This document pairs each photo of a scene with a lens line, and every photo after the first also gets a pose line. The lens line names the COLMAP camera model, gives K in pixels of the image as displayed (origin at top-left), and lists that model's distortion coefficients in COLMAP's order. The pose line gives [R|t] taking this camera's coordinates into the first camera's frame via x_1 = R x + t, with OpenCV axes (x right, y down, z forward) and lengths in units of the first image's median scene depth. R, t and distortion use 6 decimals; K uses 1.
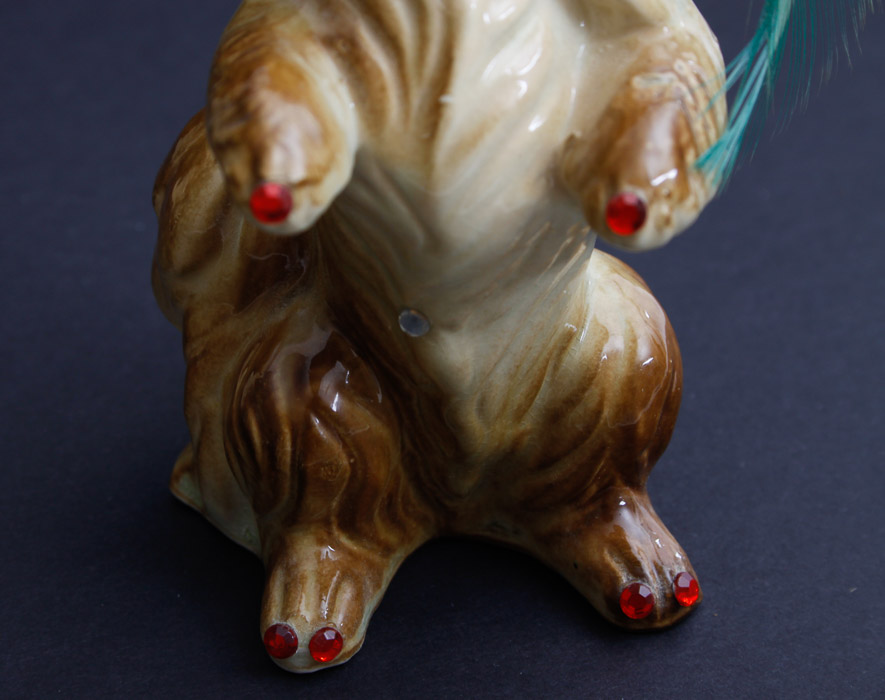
lens RADIAL K [[2292.3, 0, 442.5], [0, 2292.3, 350.0], [0, 0, 1]] dist [-0.026050, 0.134766]
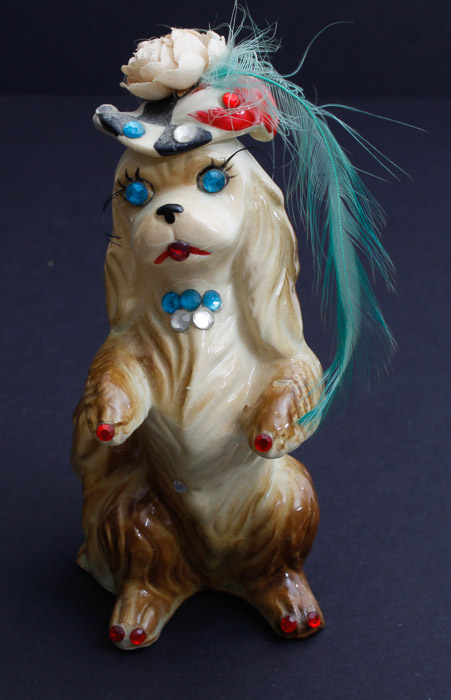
lens RADIAL K [[1581.4, 0, 225.5], [0, 1581.4, 350.0], [0, 0, 1]] dist [-0.104514, -0.064576]
pose [[0.996055, 0.037076, -0.080627, 0.136030], [-0.044283, 0.995000, -0.089526, -0.007664], [0.076904, 0.092744, 0.992716, -0.457850]]
